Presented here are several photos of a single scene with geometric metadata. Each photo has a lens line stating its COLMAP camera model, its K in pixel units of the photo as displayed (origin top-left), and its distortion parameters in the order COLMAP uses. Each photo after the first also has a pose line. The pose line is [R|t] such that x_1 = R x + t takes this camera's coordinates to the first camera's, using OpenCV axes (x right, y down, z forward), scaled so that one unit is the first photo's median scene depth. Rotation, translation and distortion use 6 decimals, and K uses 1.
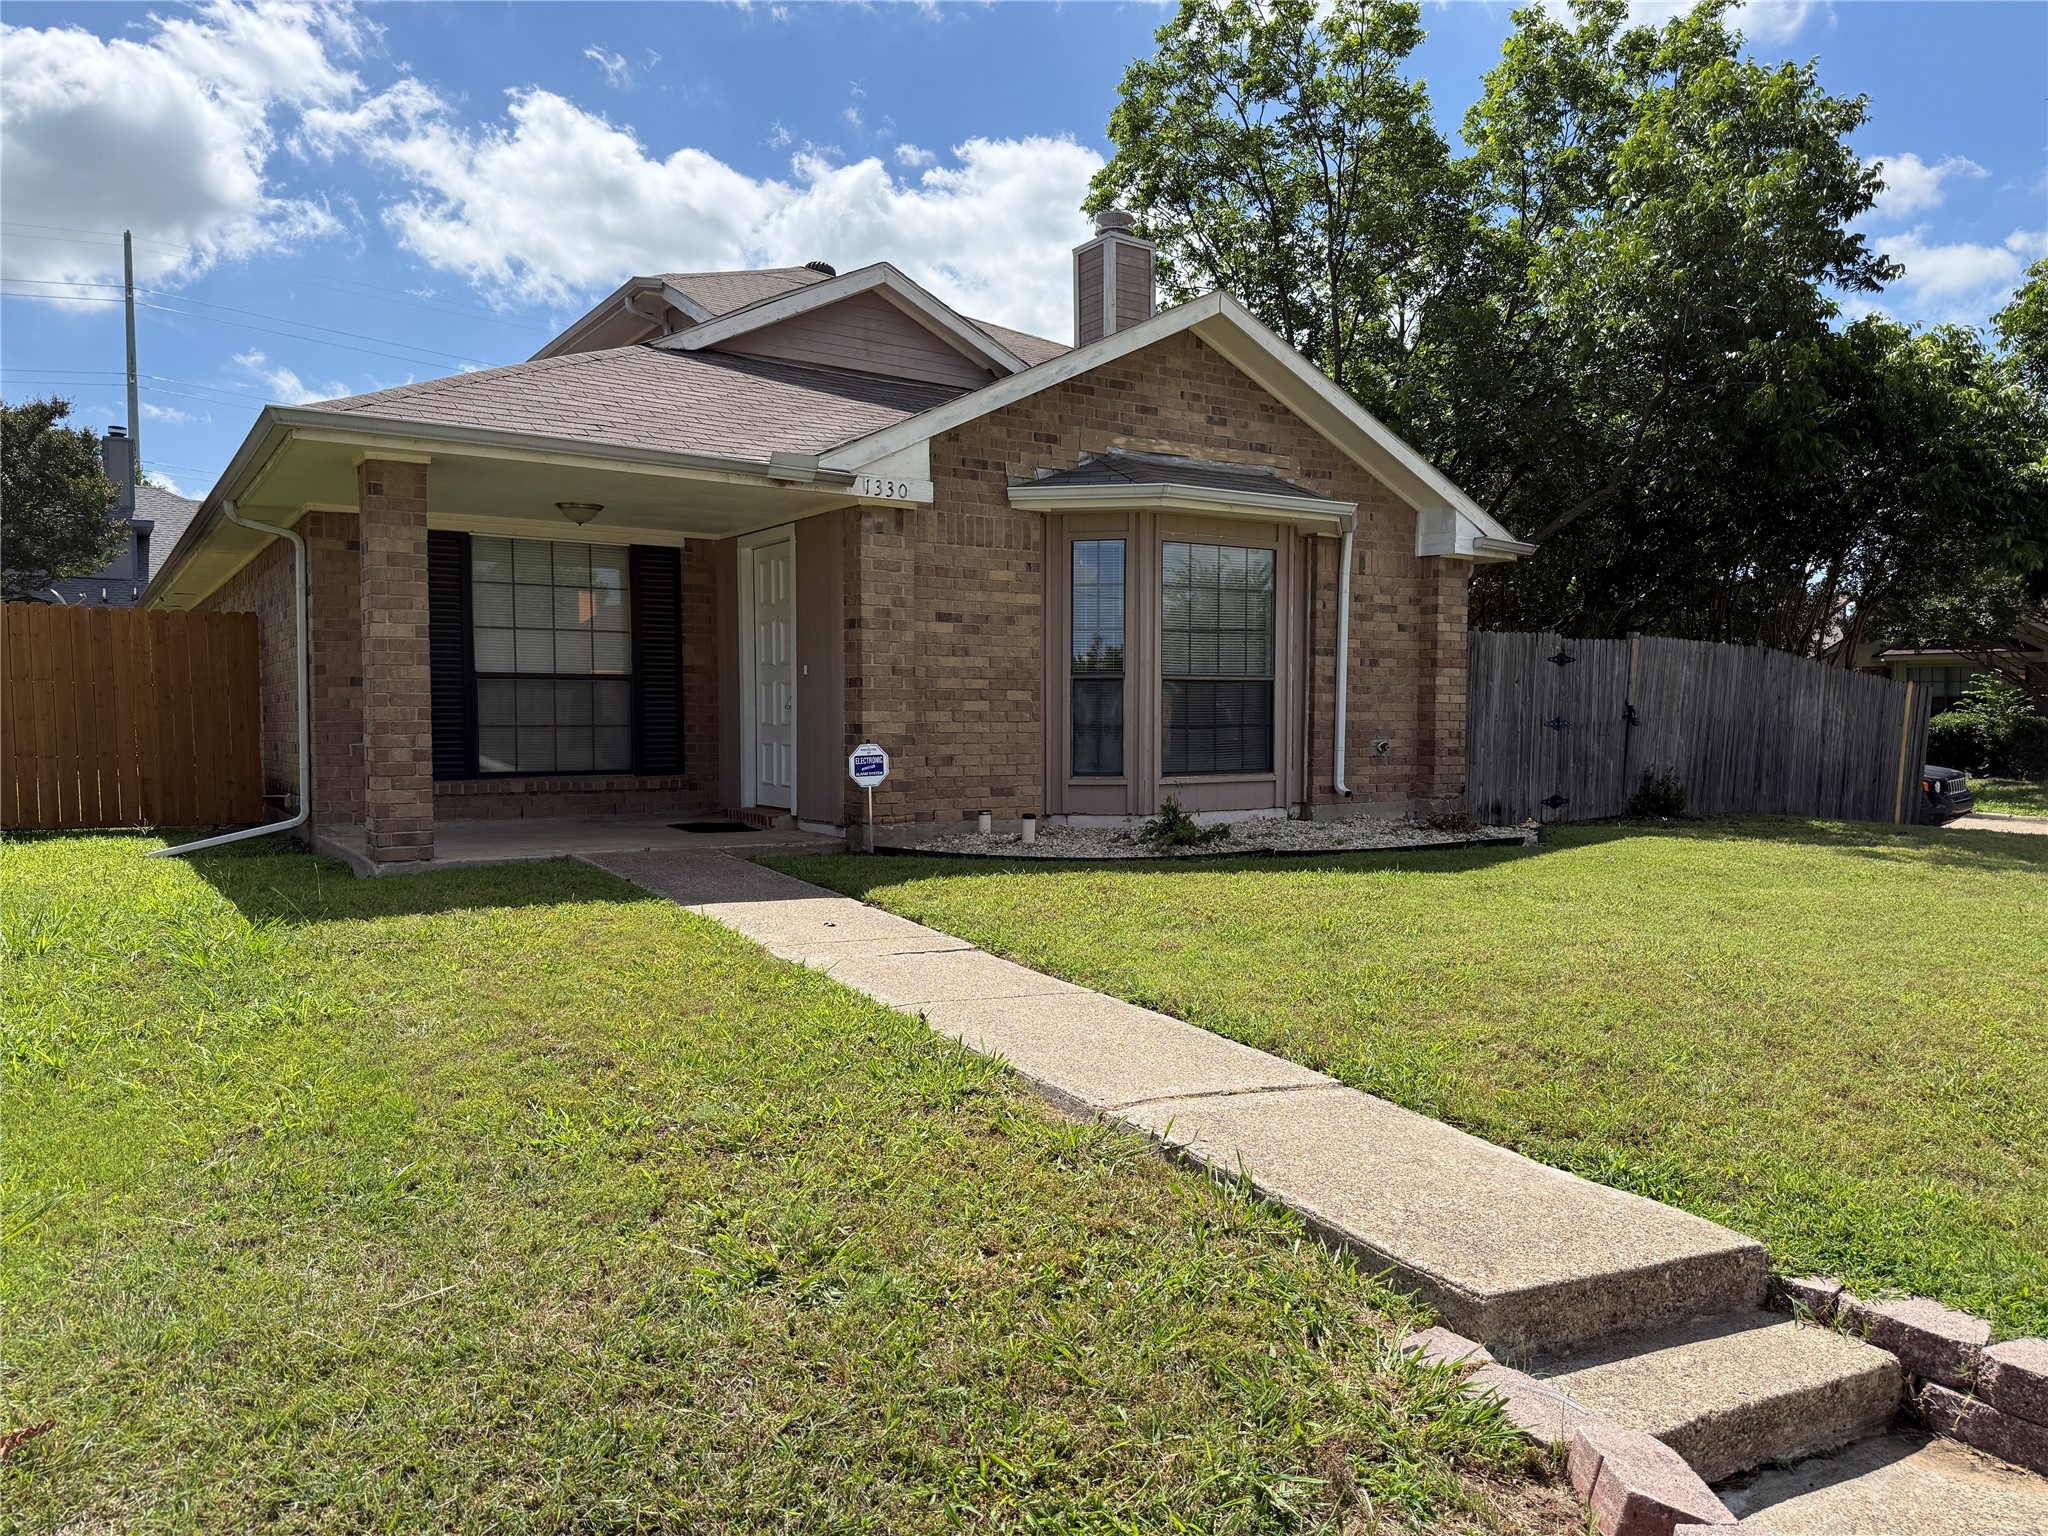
lens RADIAL K [[1358.6, 0, 1024.0], [0, 1358.6, 768.0], [0, 0, 1]] dist [0.113027, -0.002083]
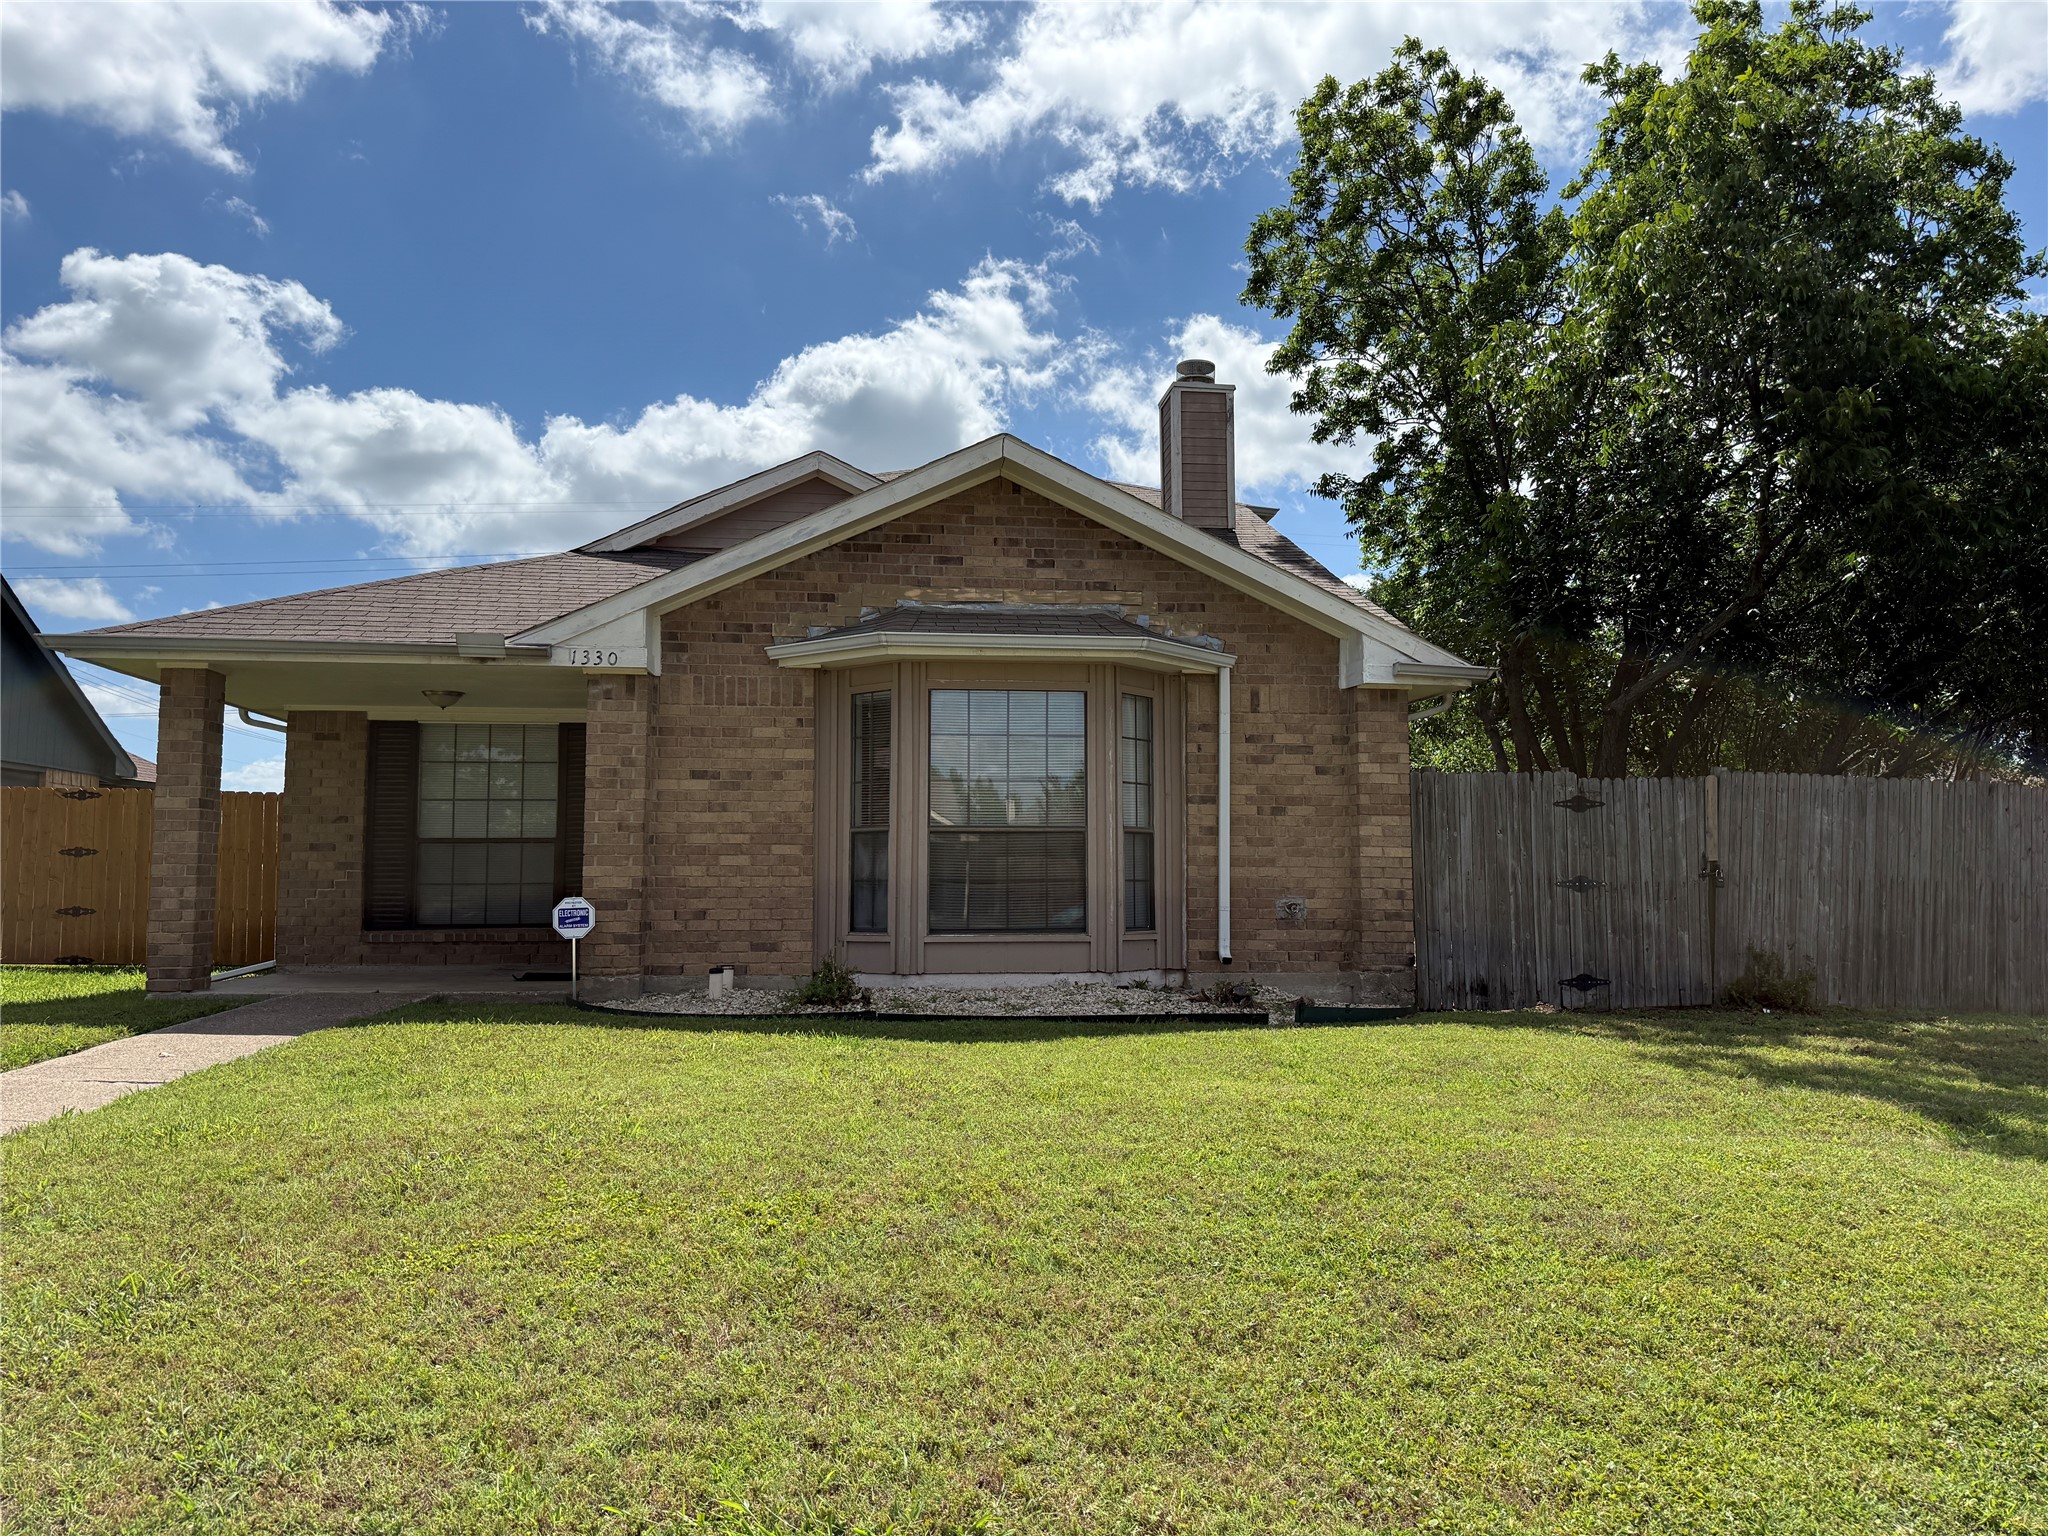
lens RADIAL K [[1358.6, 0, 1024.0], [0, 1358.6, 768.0], [0, 0, 1]] dist [0.113027, -0.002083]
pose [[0.896352, -0.037267, -0.441774, 0.575597], [-0.017636, 0.992675, -0.119524, 0.003644], [0.442992, 0.114927, 0.889129, 0.171509]]
